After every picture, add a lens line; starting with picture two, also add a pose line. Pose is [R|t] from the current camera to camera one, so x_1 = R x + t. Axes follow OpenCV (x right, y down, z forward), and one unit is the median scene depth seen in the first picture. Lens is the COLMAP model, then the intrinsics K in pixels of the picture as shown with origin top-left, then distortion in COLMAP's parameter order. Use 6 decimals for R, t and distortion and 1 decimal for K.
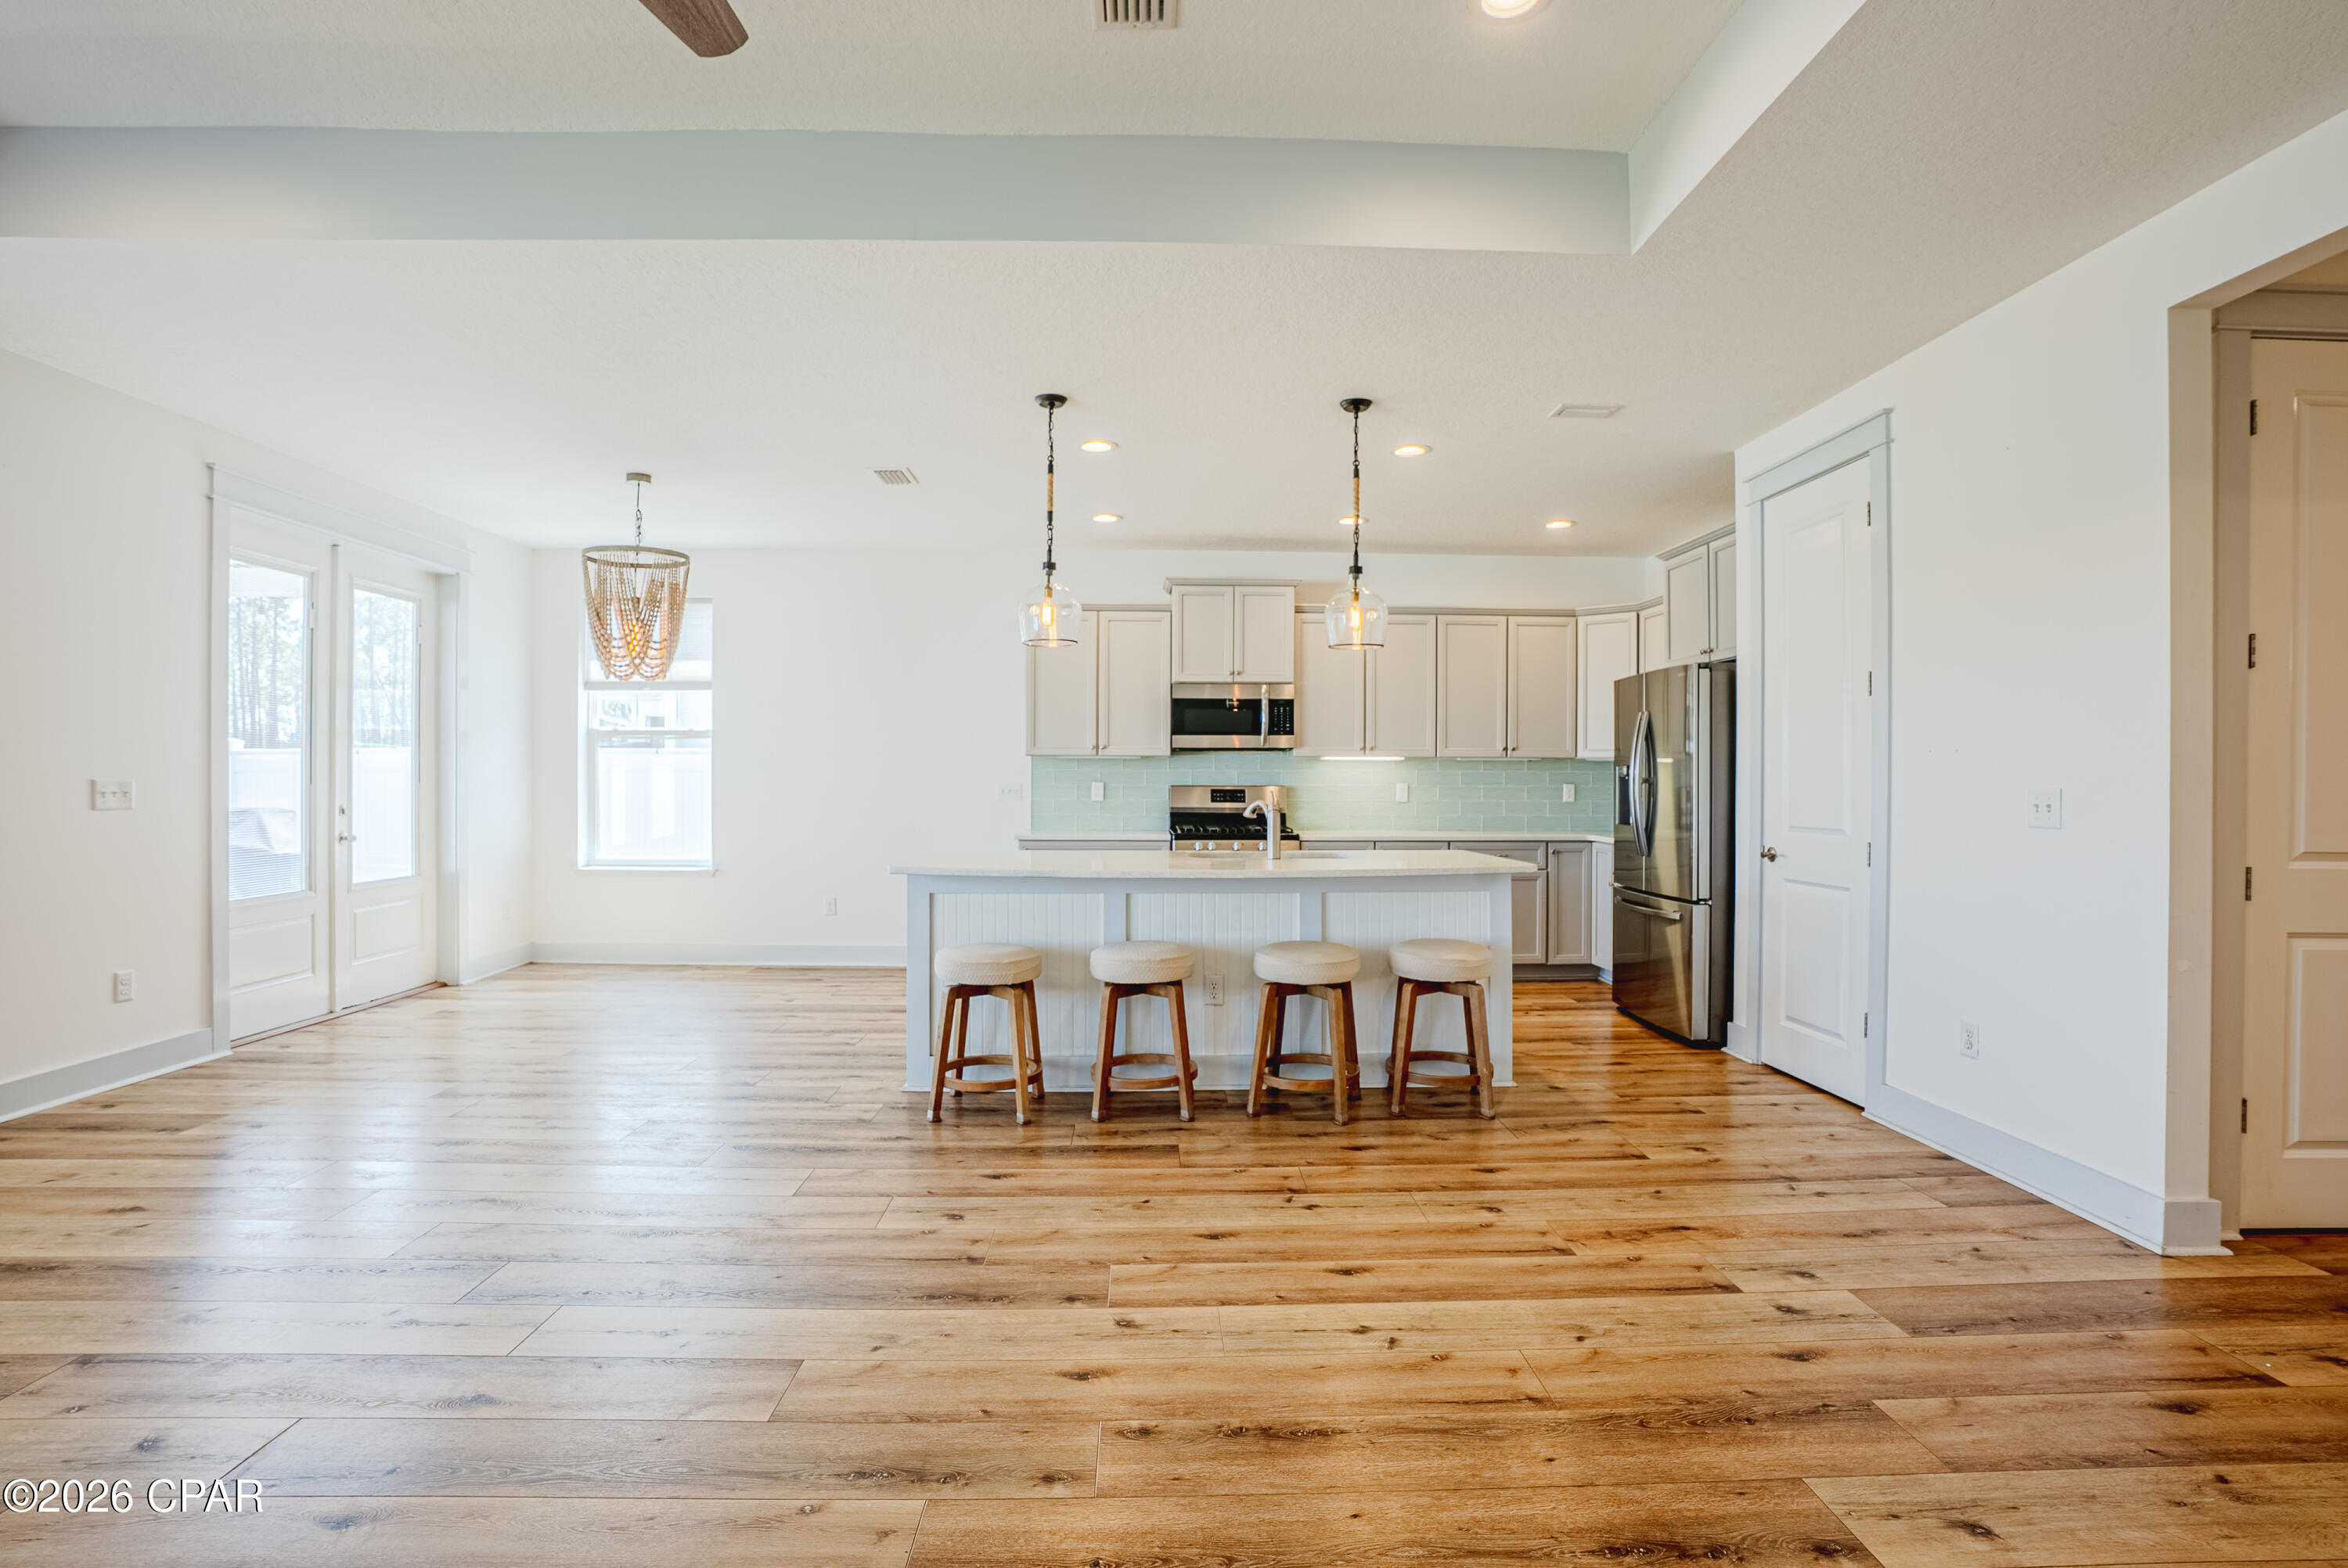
lens RADIAL K [[1099.2, 0, 1177.4], [0, 1099.2, 777.5], [0, 0, 1]] dist [-0.064876, 0.022452]
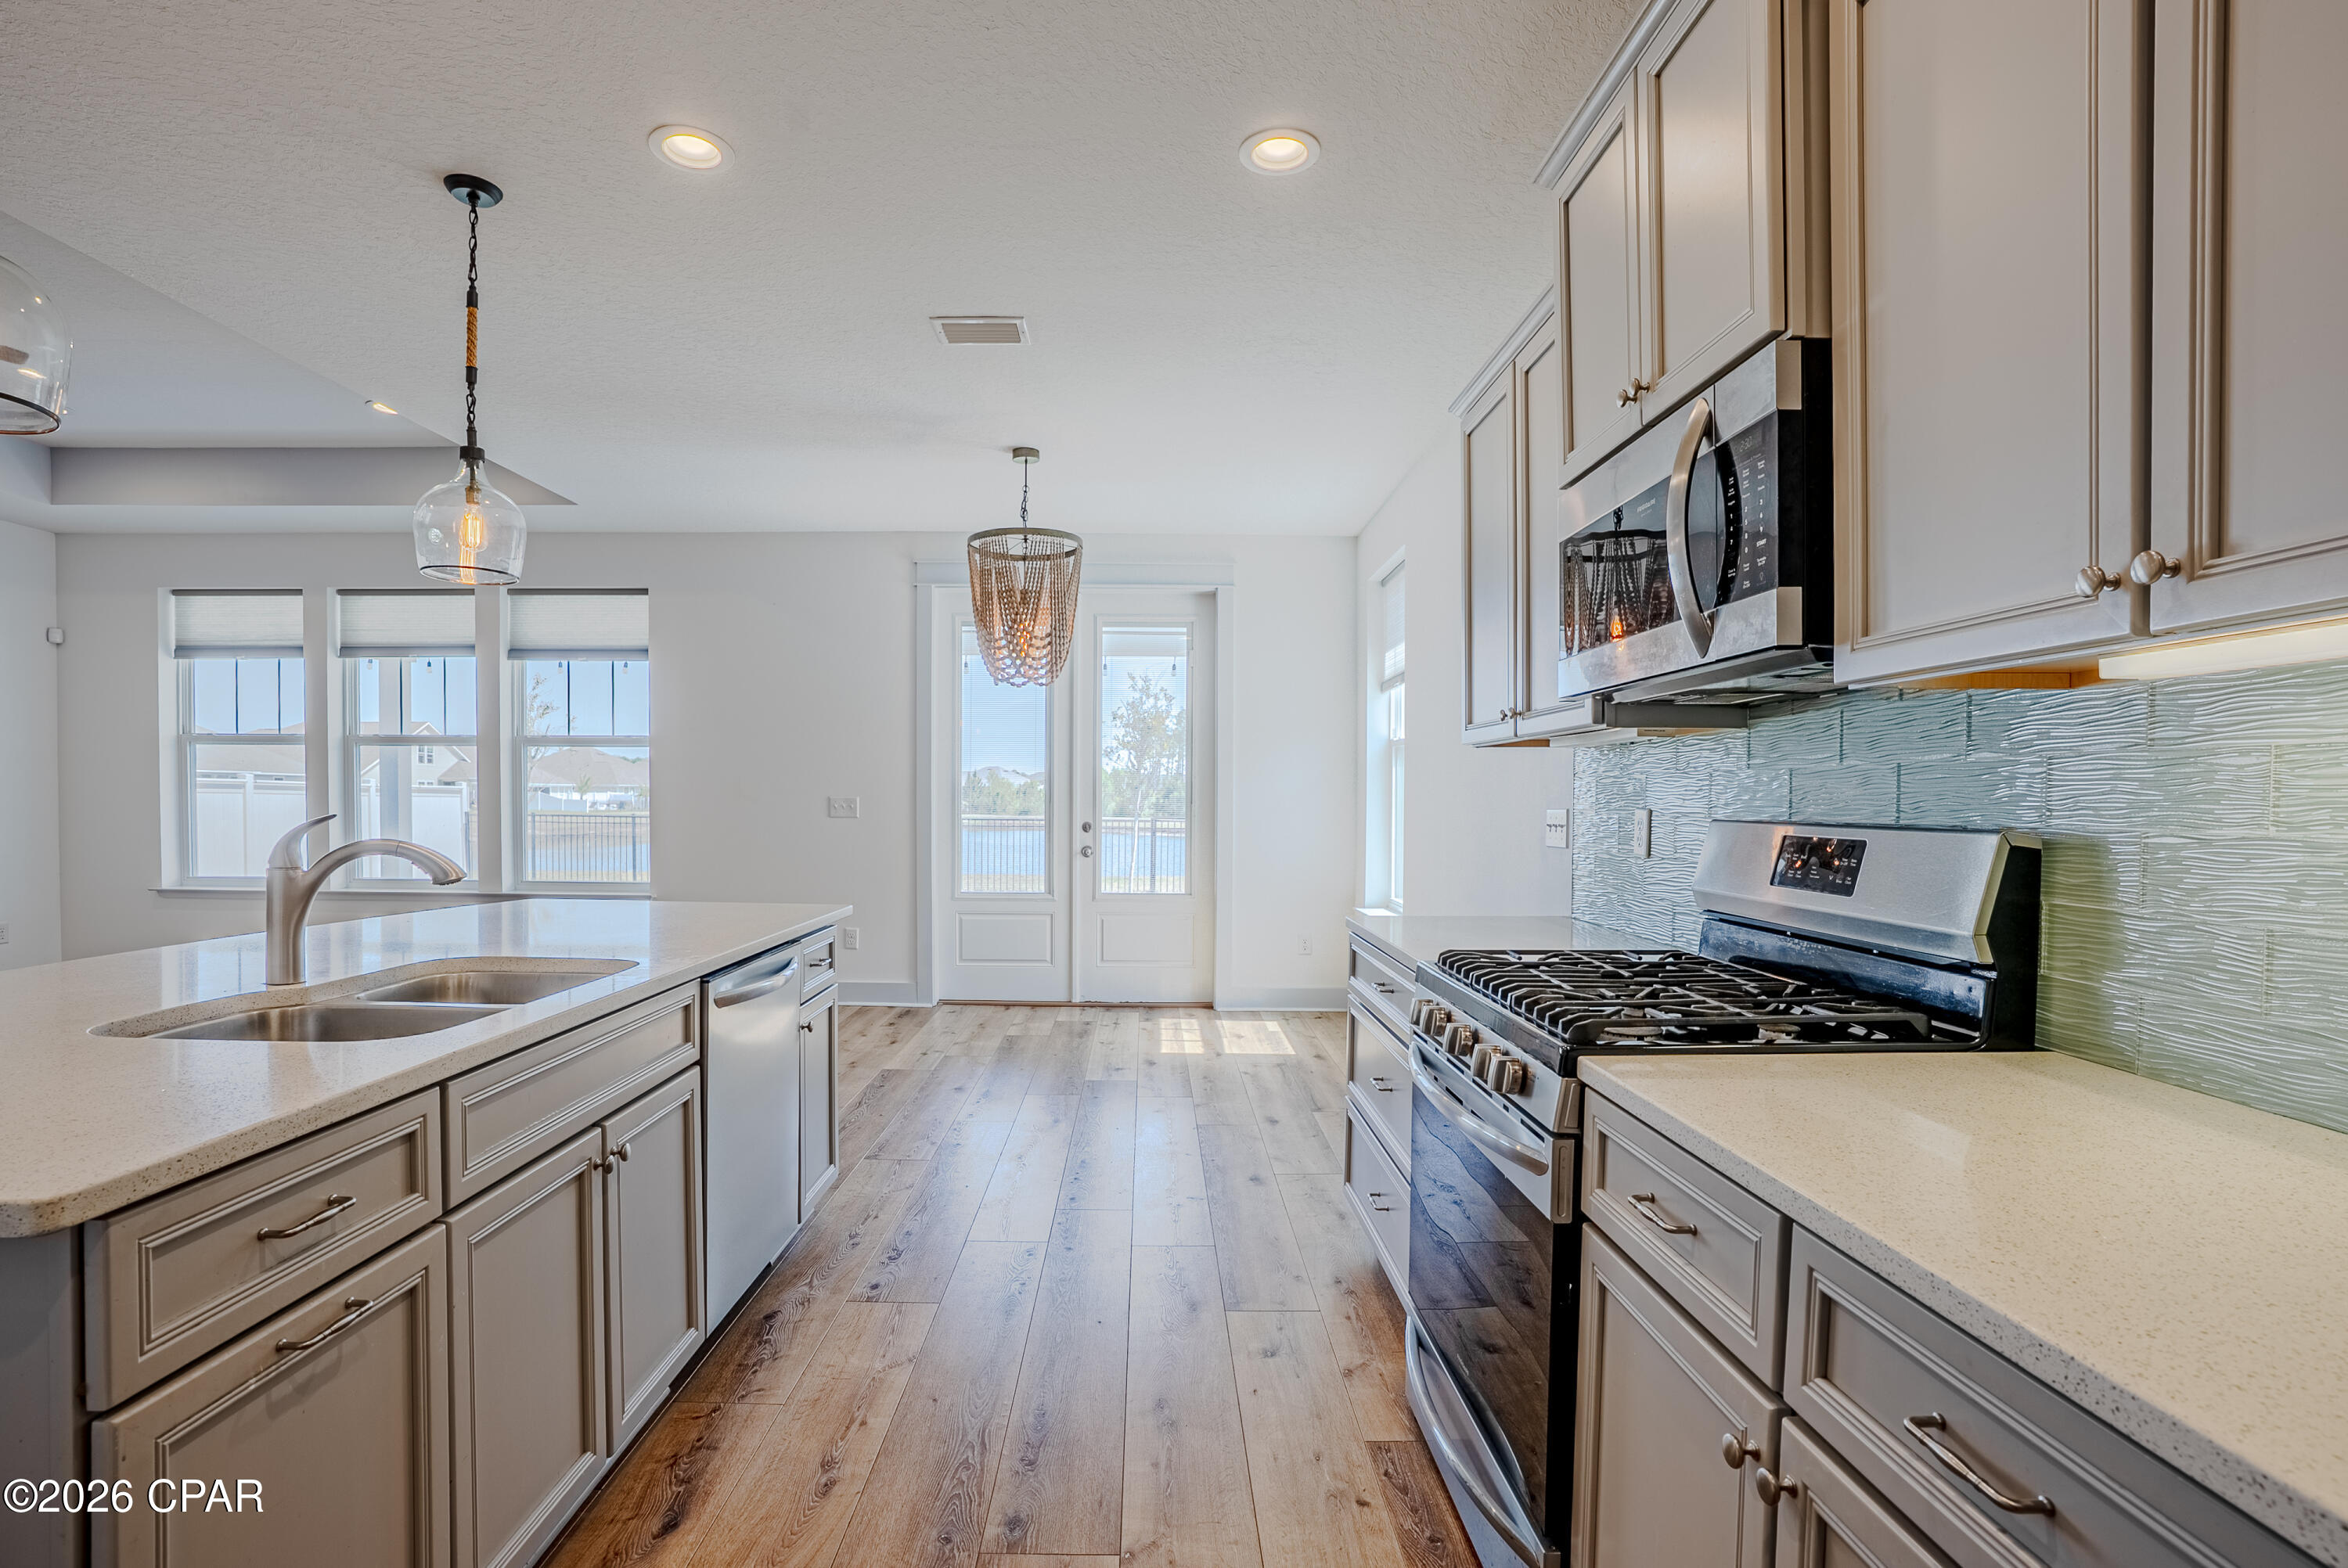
lens RADIAL K [[1105.3, 0, 1134.5], [0, 1105.3, 819.6], [0, 0, 1]] dist [-0.075984, 0.037081]
pose [[-0.039356, 0.016274, -0.999093, 0.437445], [-0.007232, 0.999837, 0.016571, 0.005151], [0.999199, 0.007877, -0.039232, 1.234676]]
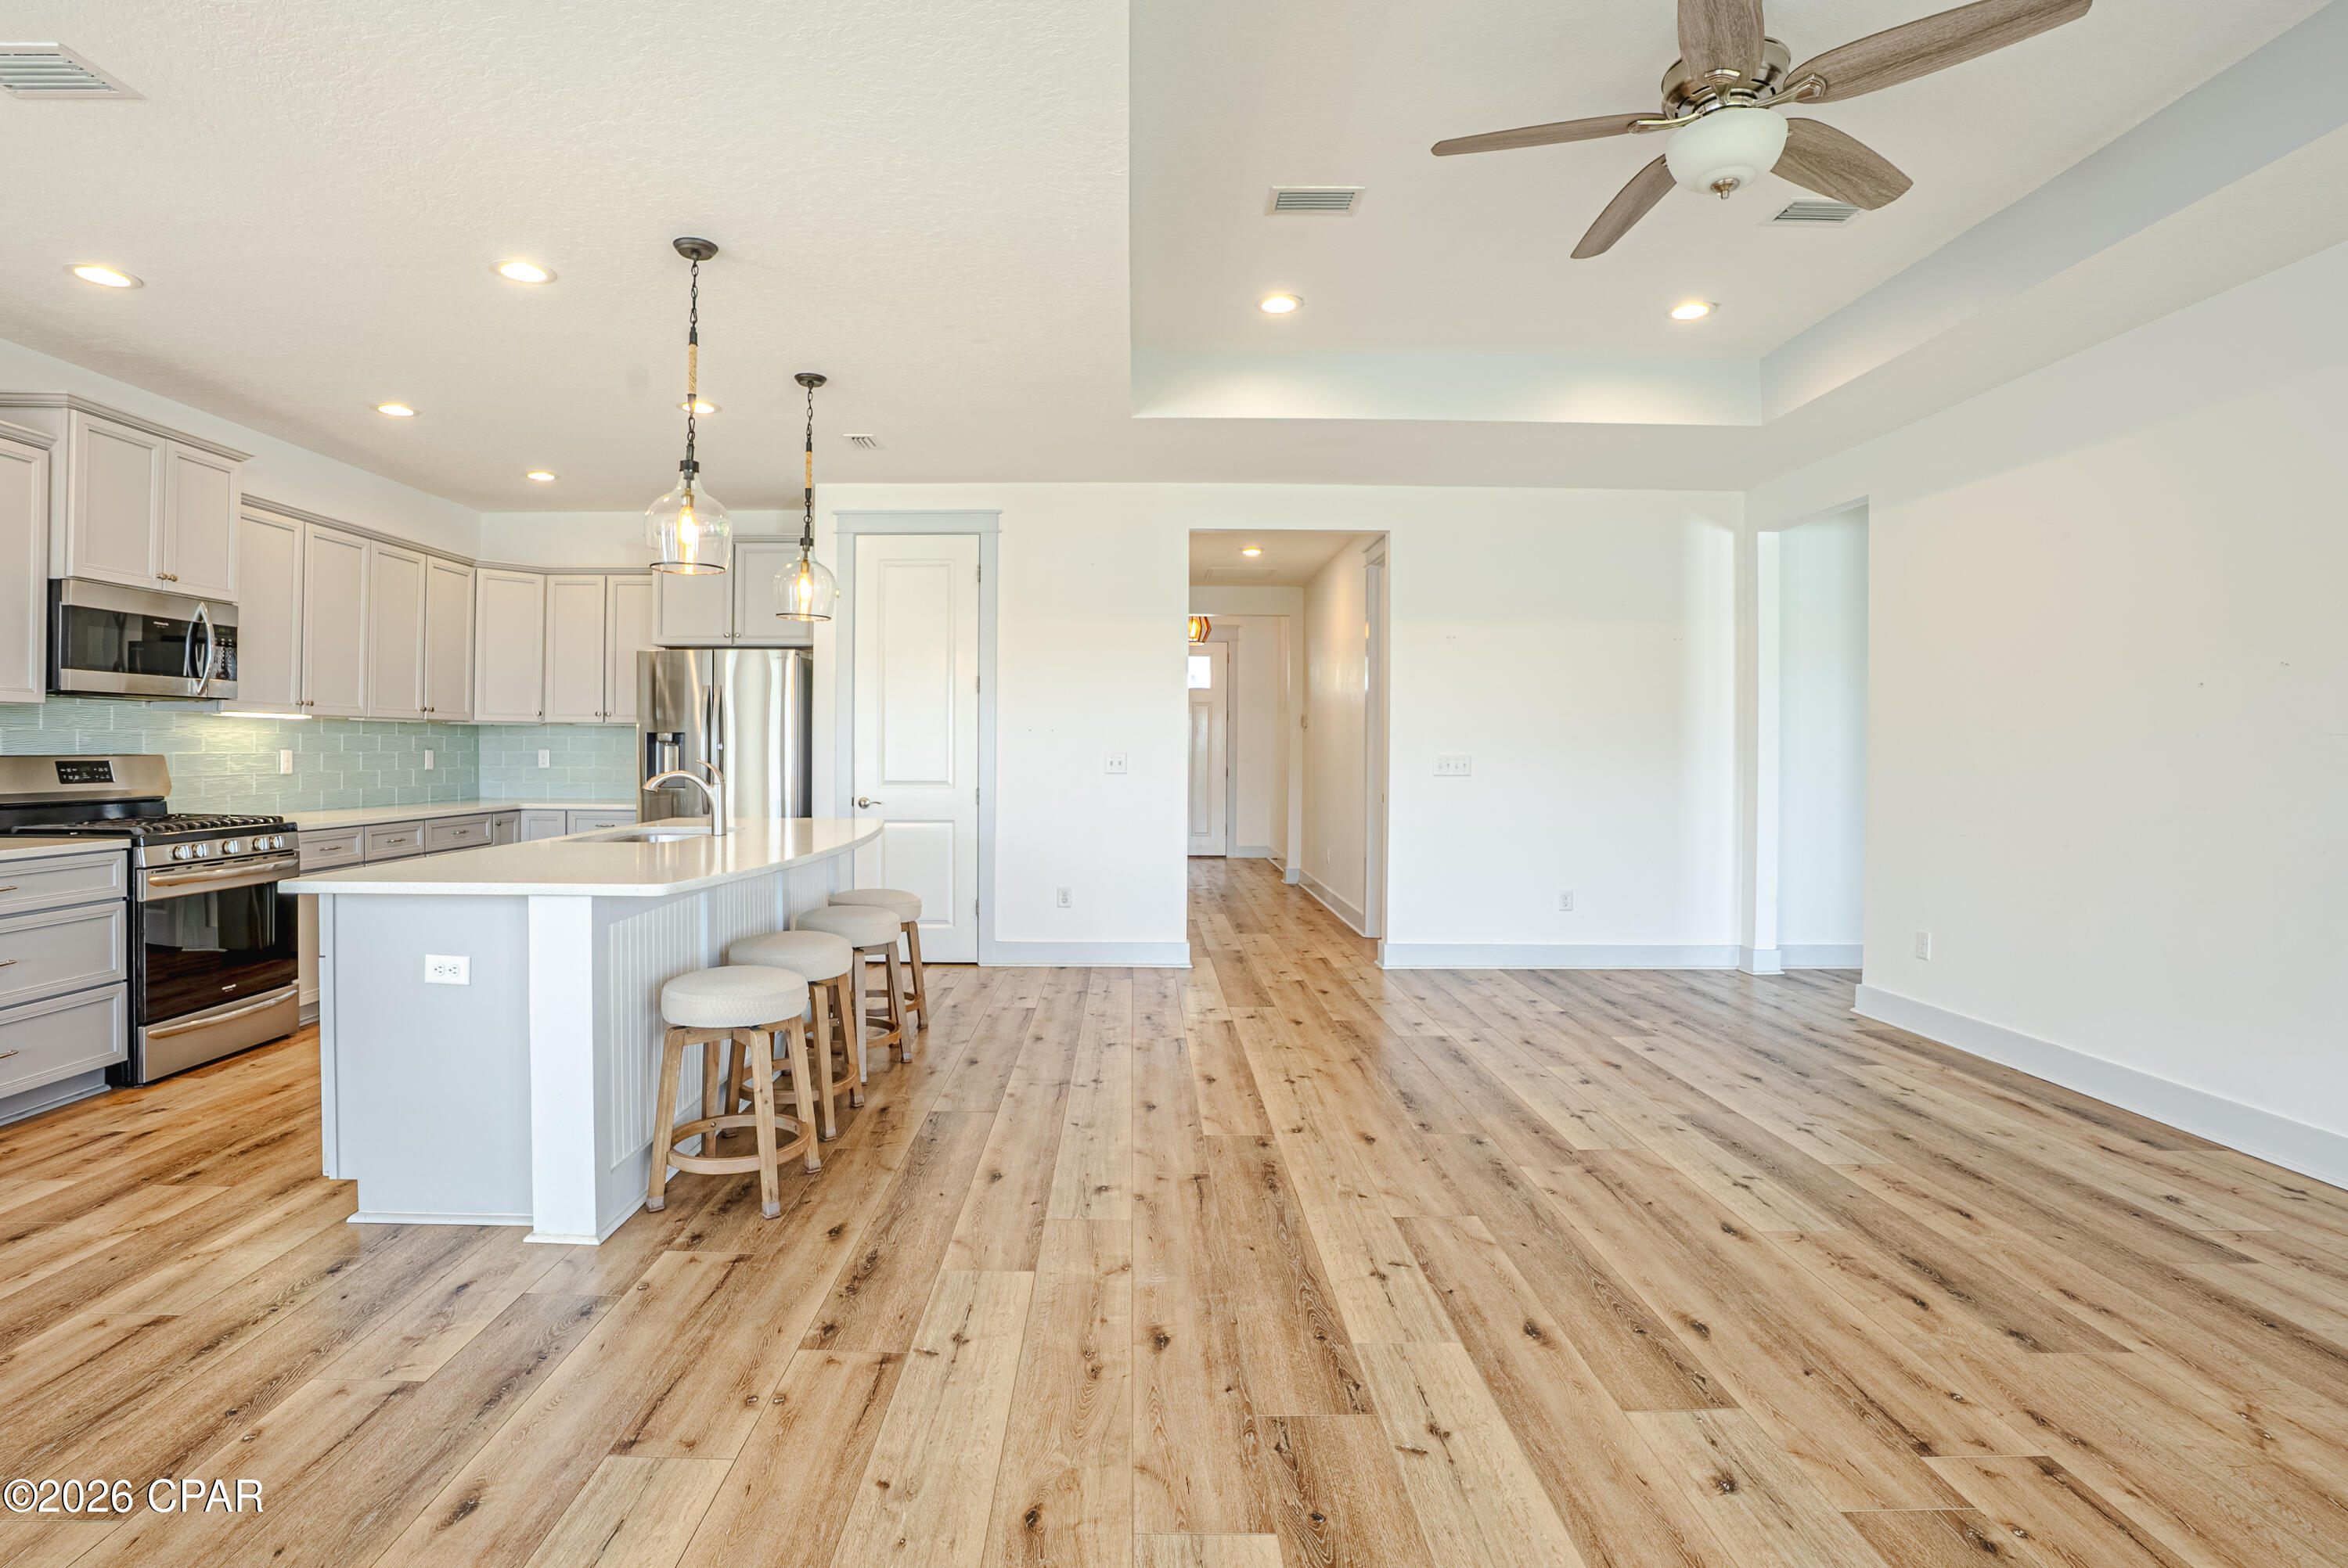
lens RADIAL K [[1117.0, 0, 1132.1], [0, 1117.0, 756.9], [0, 0, 1]] dist [-0.071444, 0.028971]
pose [[0.030782, -0.010943, 0.999466, -0.759619], [-0.006950, 0.999914, 0.011162, -0.003143], [-0.999502, -0.007290, 0.030703, 0.589093]]
